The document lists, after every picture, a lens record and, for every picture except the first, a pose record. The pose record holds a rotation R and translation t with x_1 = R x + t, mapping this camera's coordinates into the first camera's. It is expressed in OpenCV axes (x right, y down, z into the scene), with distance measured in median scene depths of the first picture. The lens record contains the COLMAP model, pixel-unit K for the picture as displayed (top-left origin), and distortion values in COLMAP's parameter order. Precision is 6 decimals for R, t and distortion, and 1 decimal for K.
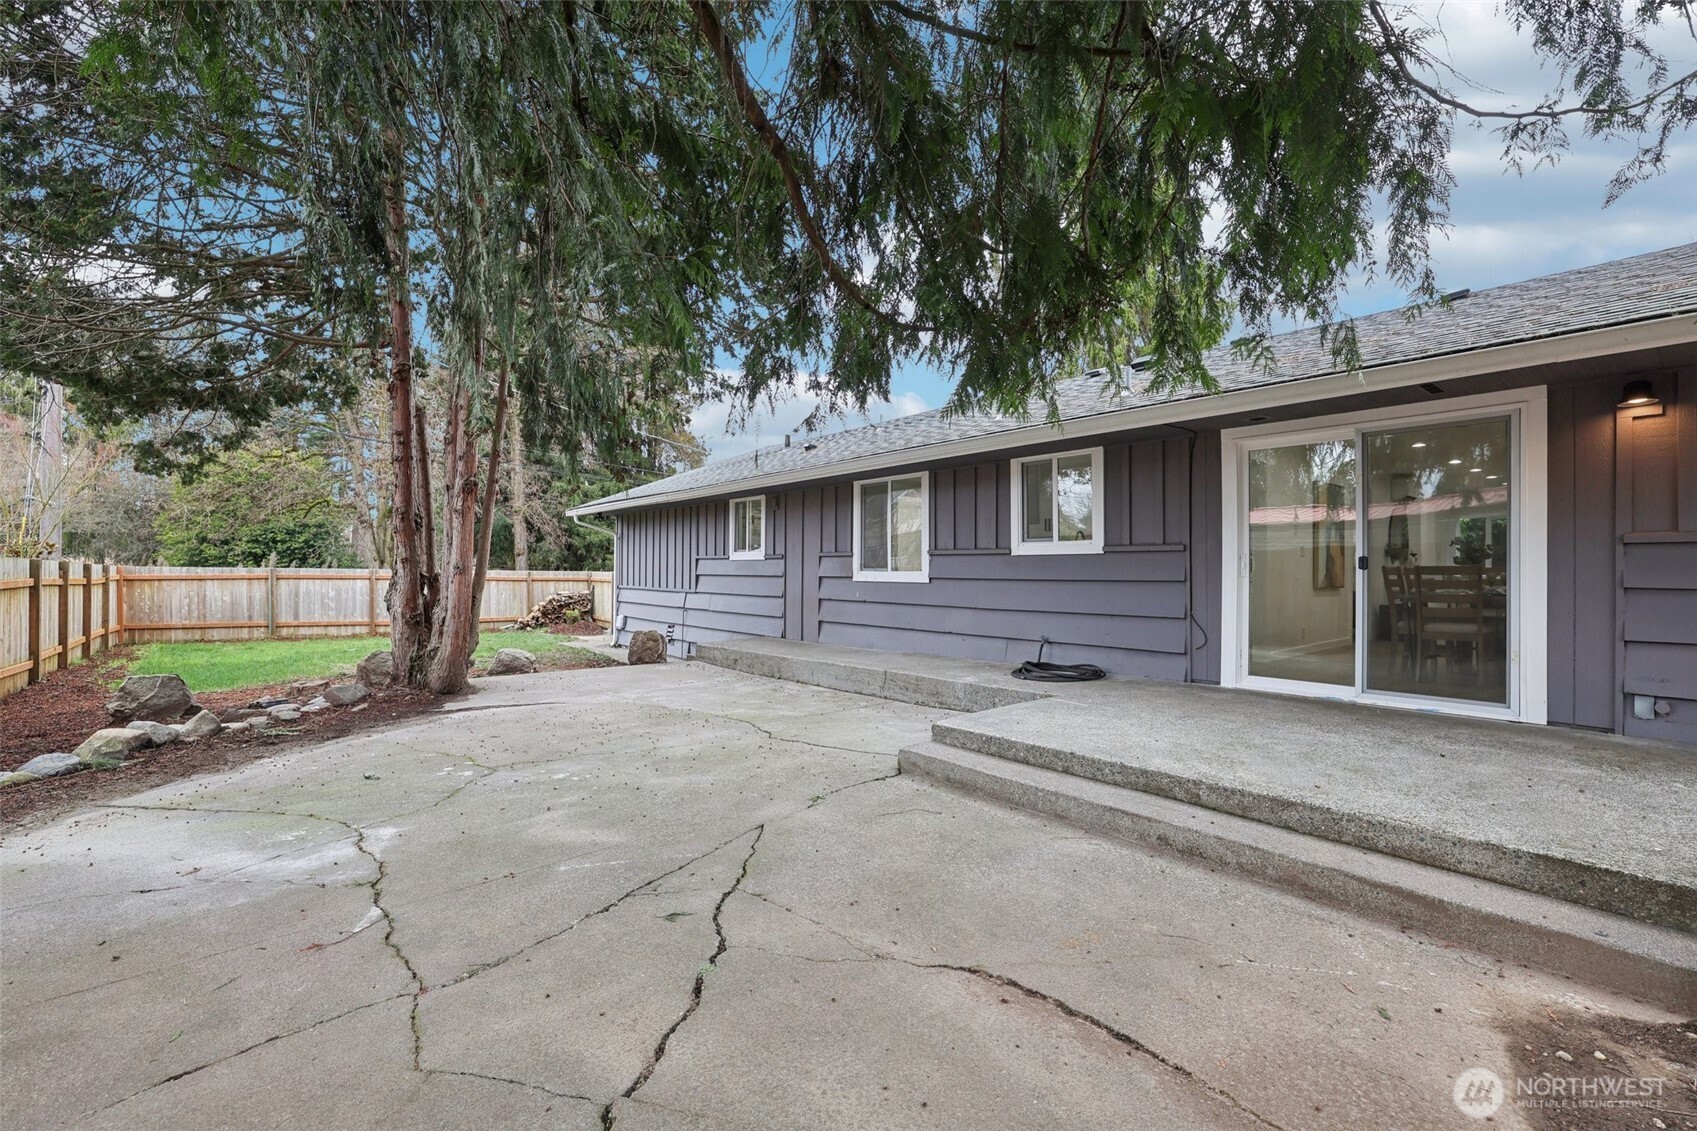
lens RADIAL K [[731.1, 0, 846.2], [0, 731.1, 569.2], [0, 0, 1]] dist [-0.026476, 0.007543]
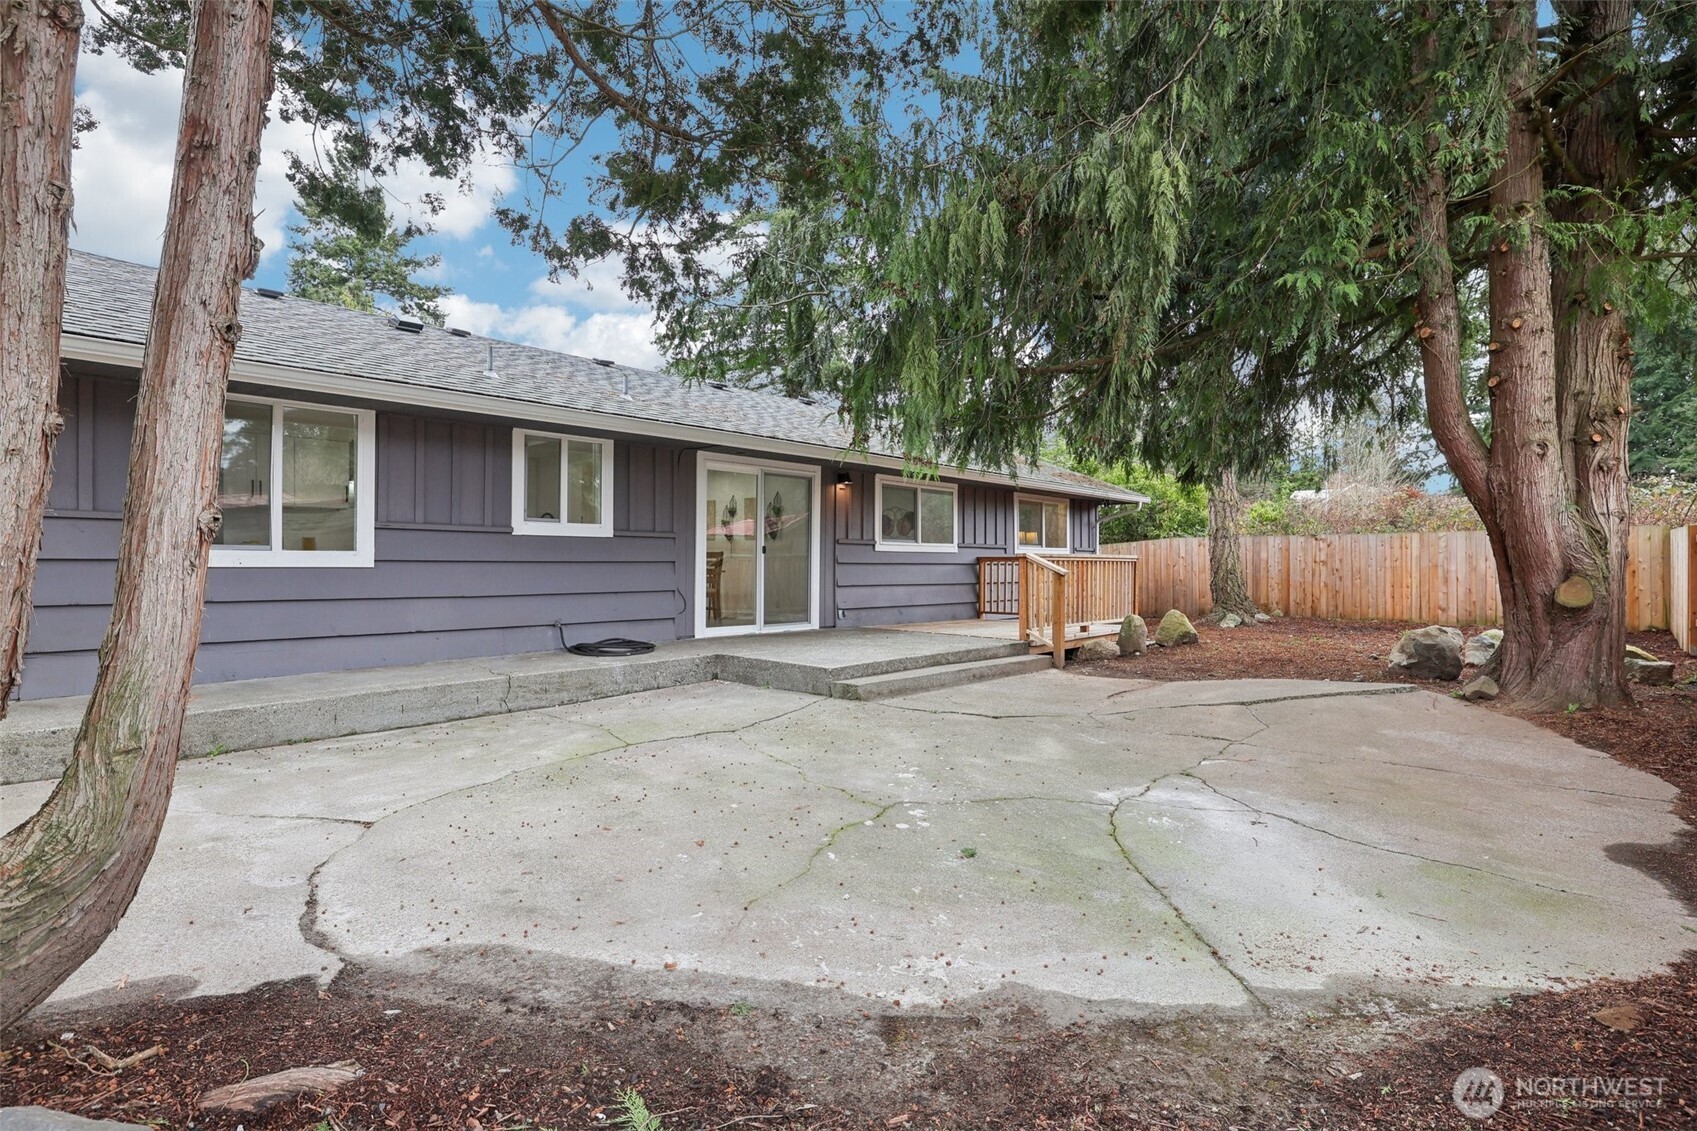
lens RADIAL K [[836.0, 0, 847.6], [0, 836.0, 562.5], [0, 0, 1]] dist [-0.000916, -0.000529]
pose [[-0.155443, -0.004659, 0.987834, -0.848445], [-0.009034, 0.999954, 0.003294, 0.008499], [-0.987804, -0.008412, -0.155478, 0.743414]]
